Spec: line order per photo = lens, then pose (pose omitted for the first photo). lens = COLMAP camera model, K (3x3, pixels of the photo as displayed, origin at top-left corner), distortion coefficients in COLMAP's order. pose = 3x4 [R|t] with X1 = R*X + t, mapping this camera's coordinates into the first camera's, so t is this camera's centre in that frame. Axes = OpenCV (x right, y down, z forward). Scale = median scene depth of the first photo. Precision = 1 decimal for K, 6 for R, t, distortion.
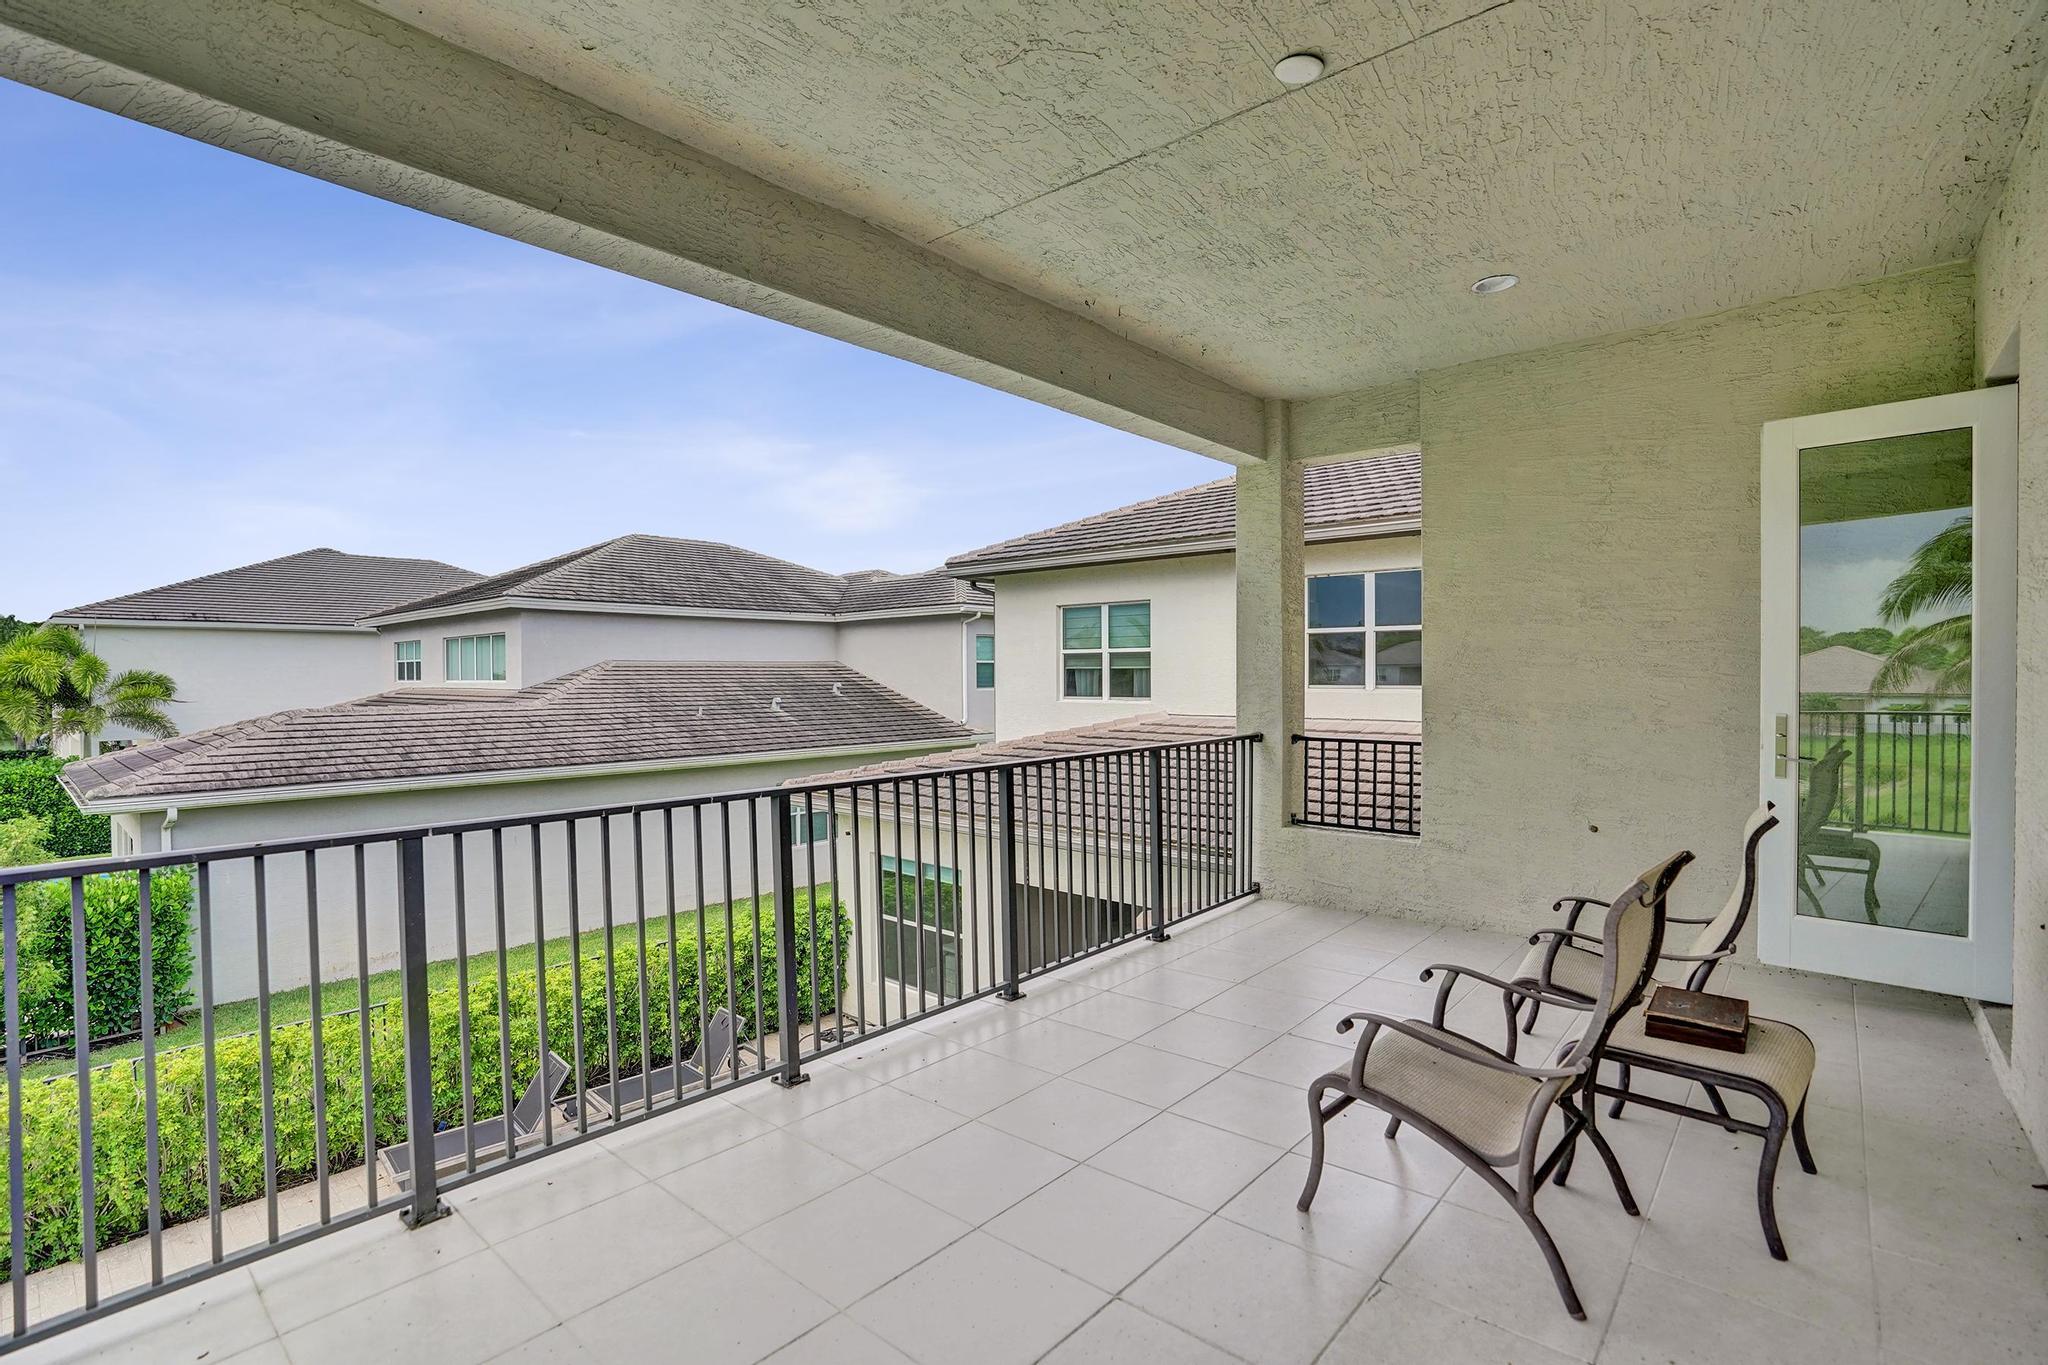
lens RADIAL K [[959.7, 0, 1014.1], [0, 959.7, 679.8], [0, 0, 1]] dist [-0.068806, 0.026706]
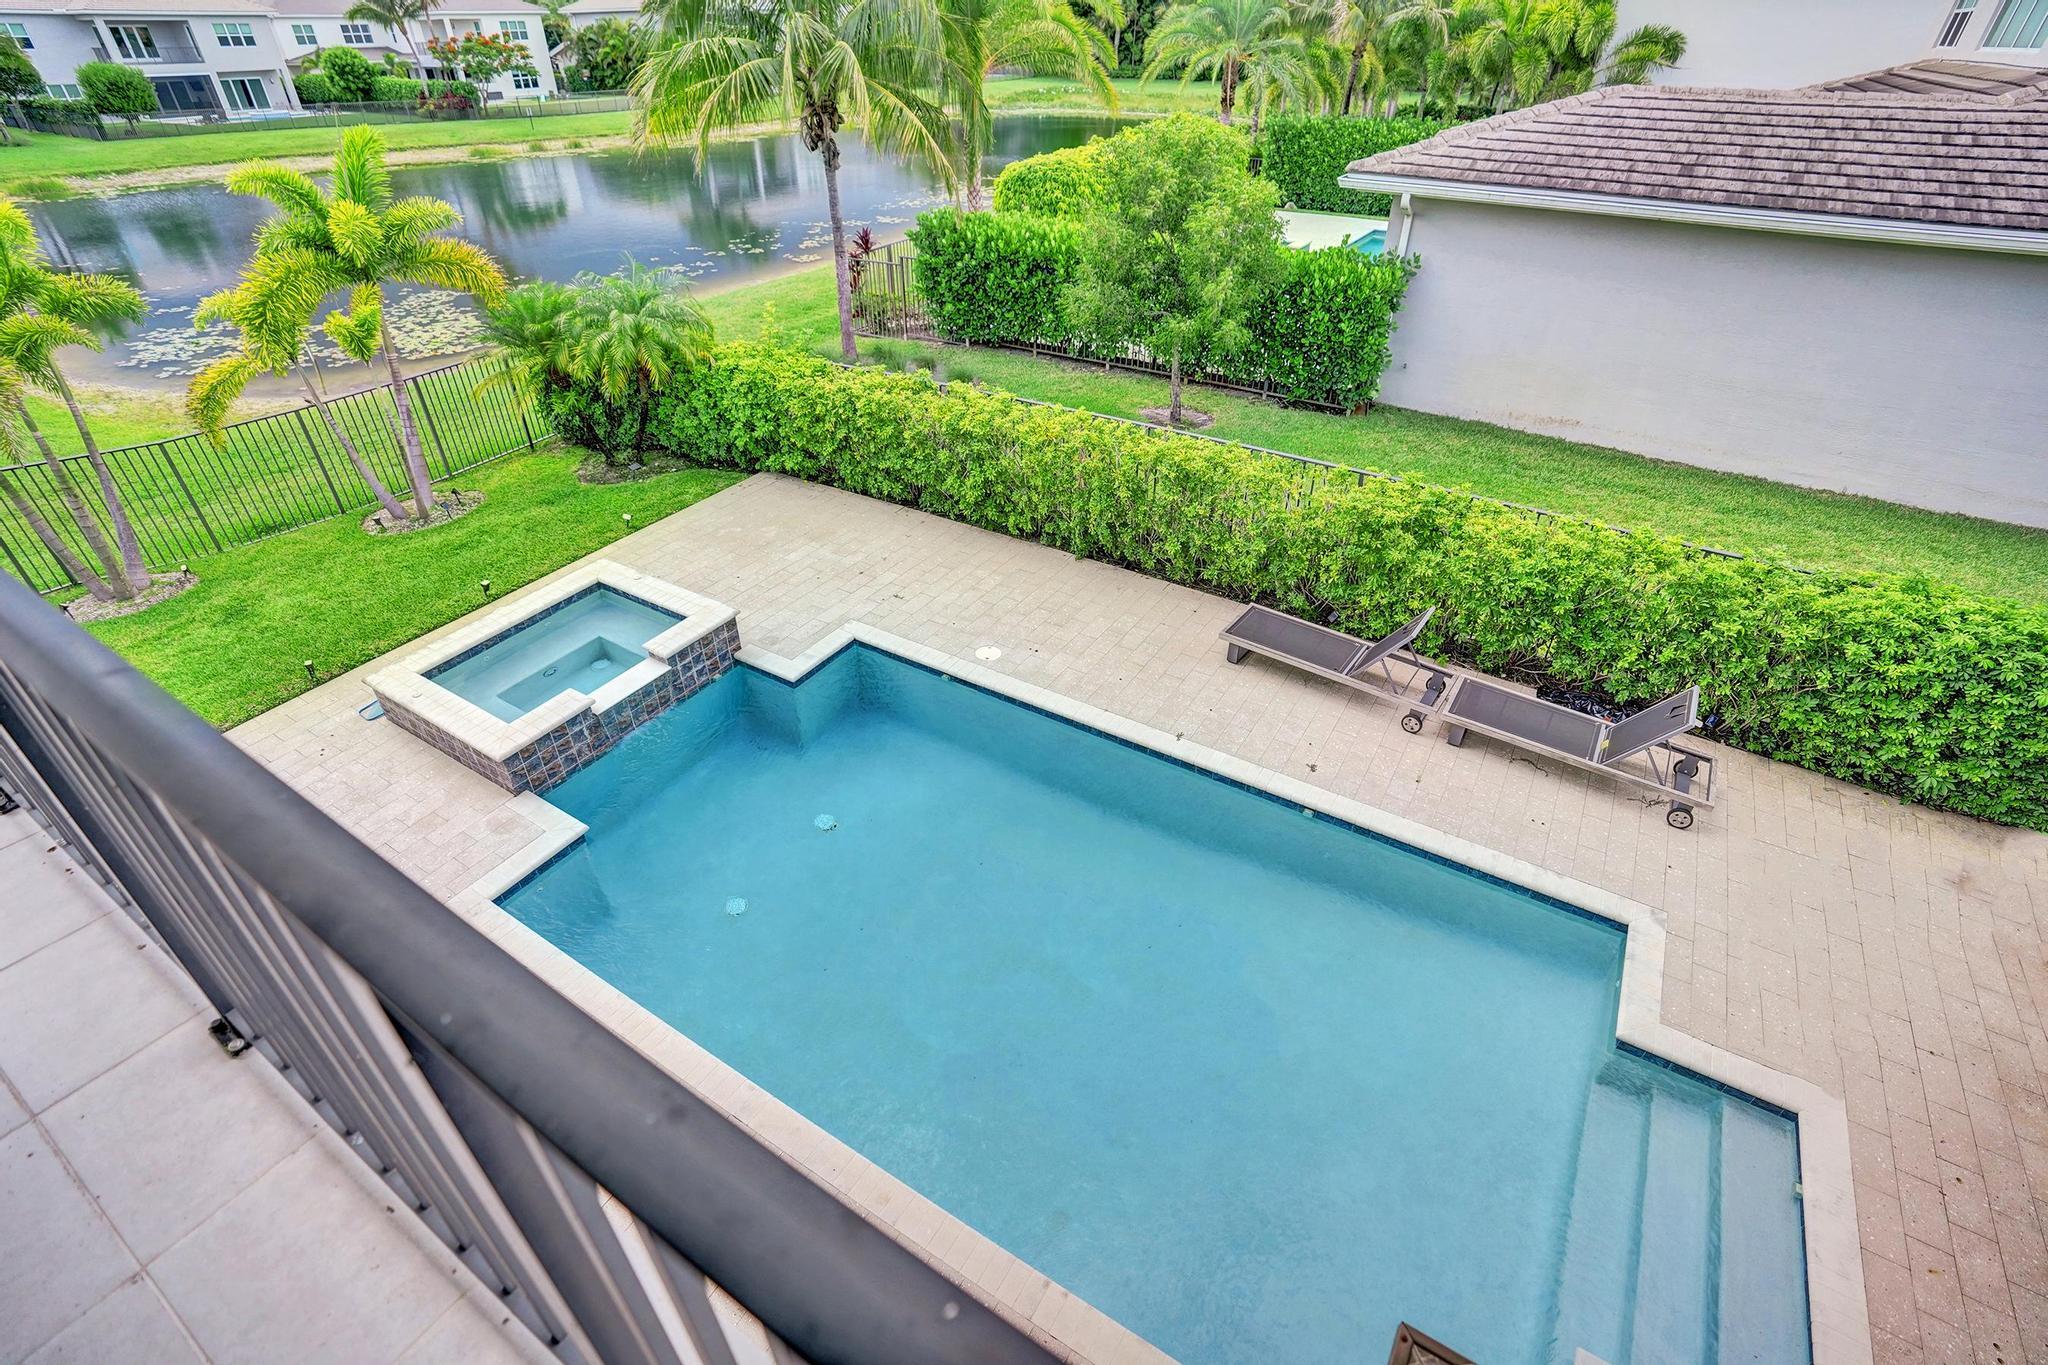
lens RADIAL K [[959.7, 0, 1014.1], [0, 959.7, 679.8], [0, 0, 1]] dist [-0.068806, 0.026706]
pose [[0.159573, 0.572752, -0.804047, 0.099840], [-0.007424, 0.815157, 0.579193, -0.009397], [0.987158, -0.086455, 0.134329, 0.437305]]
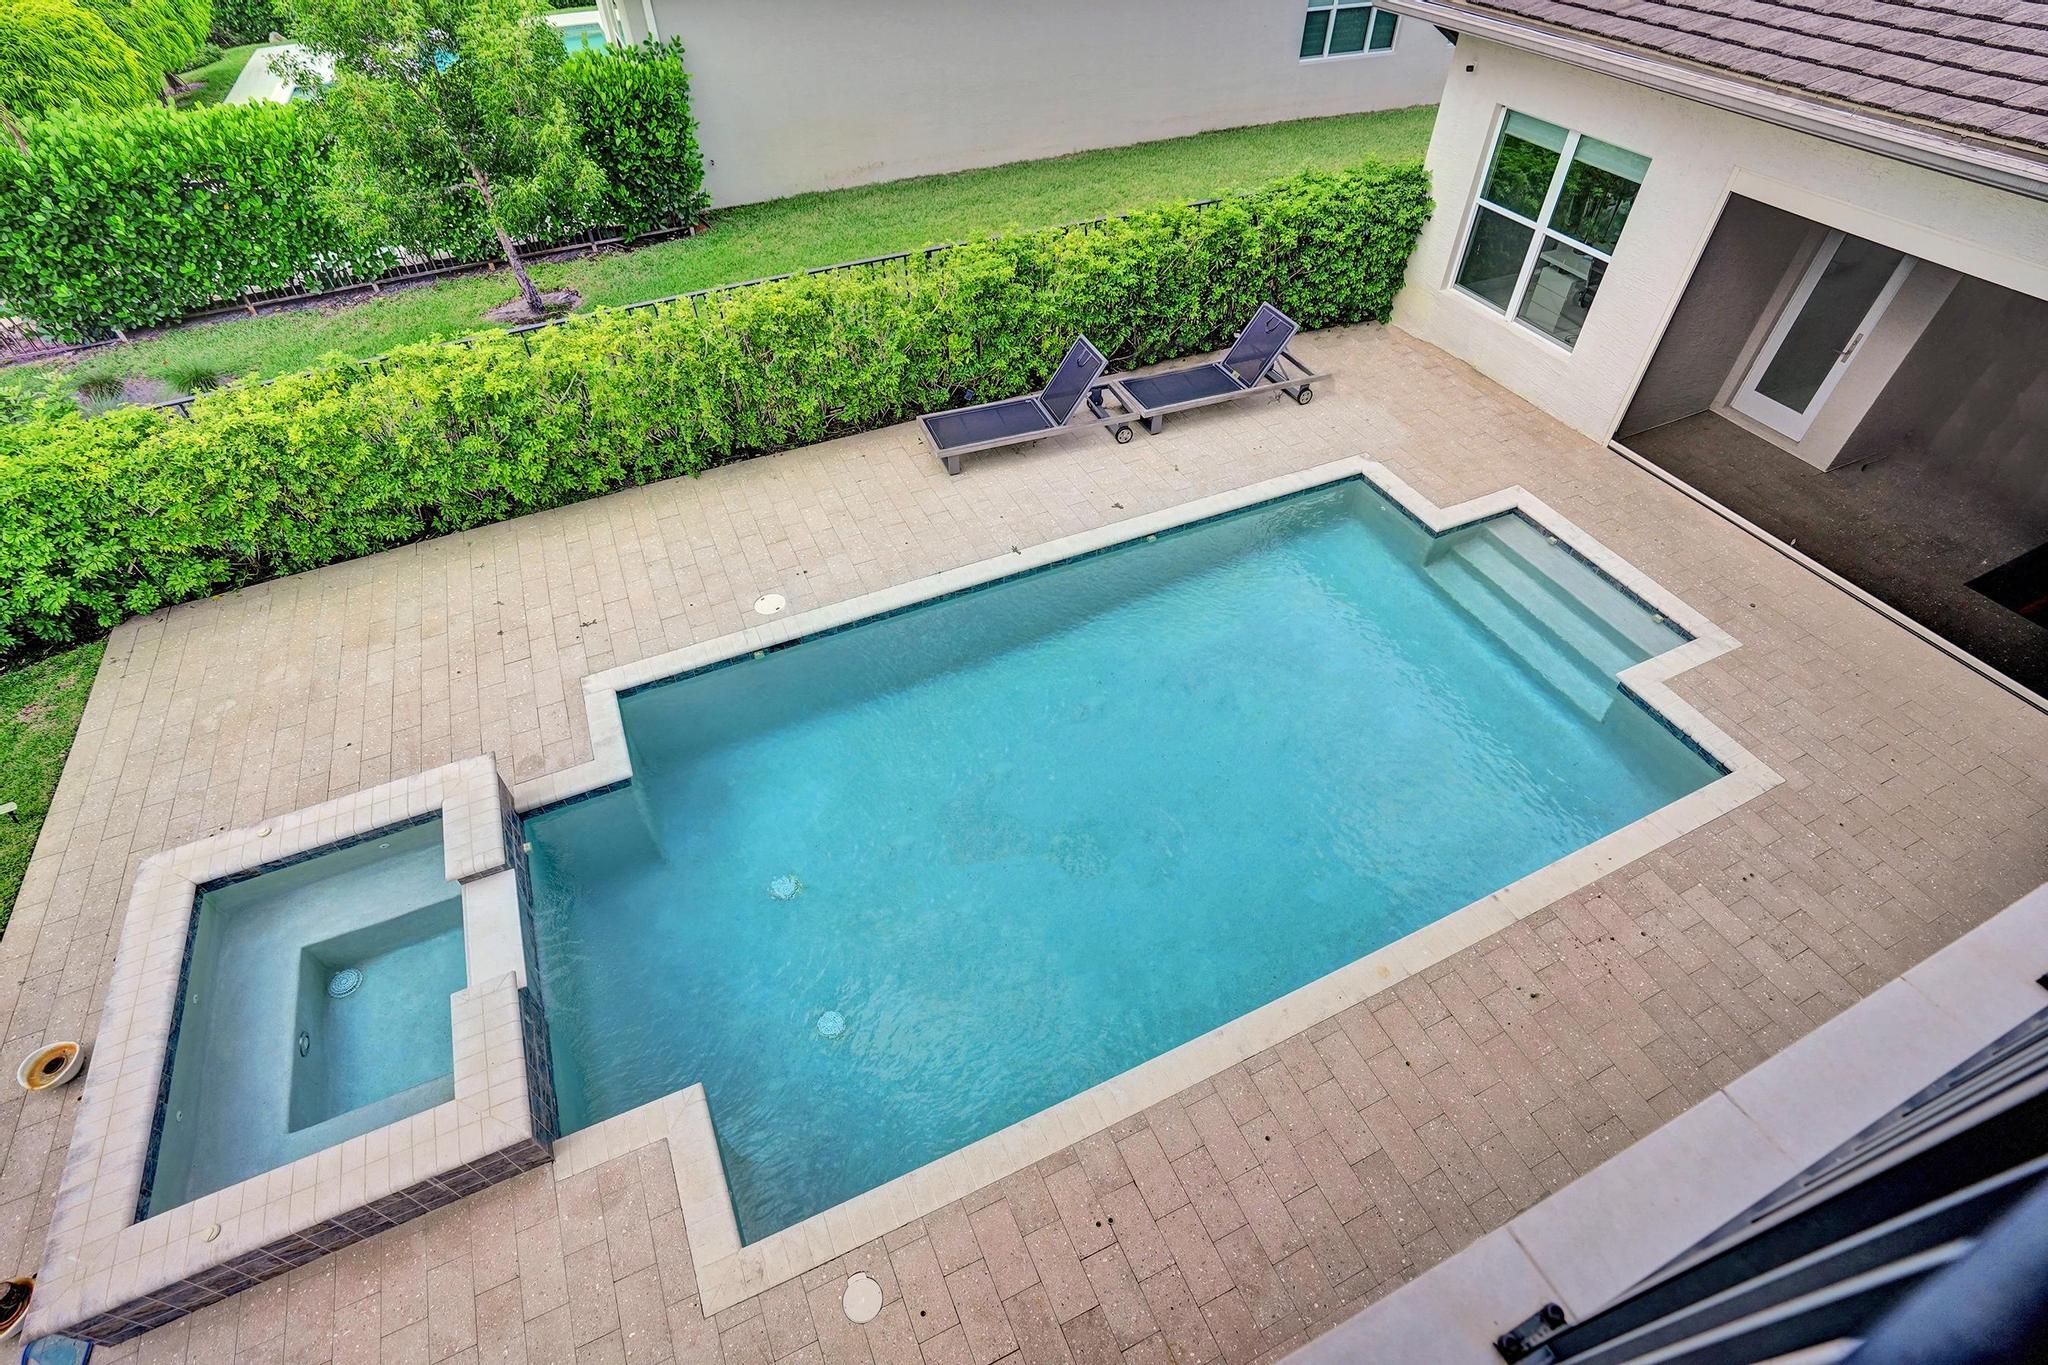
lens RADIAL K [[959.7, 0, 1014.1], [0, 959.7, 679.8], [0, 0, 1]] dist [-0.068806, 0.026706]
pose [[0.913622, 0.288611, -0.286353, -0.166883], [-0.002250, 0.707904, 0.706306, -0.000253], [0.406558, -0.644652, 0.647406, 0.159000]]
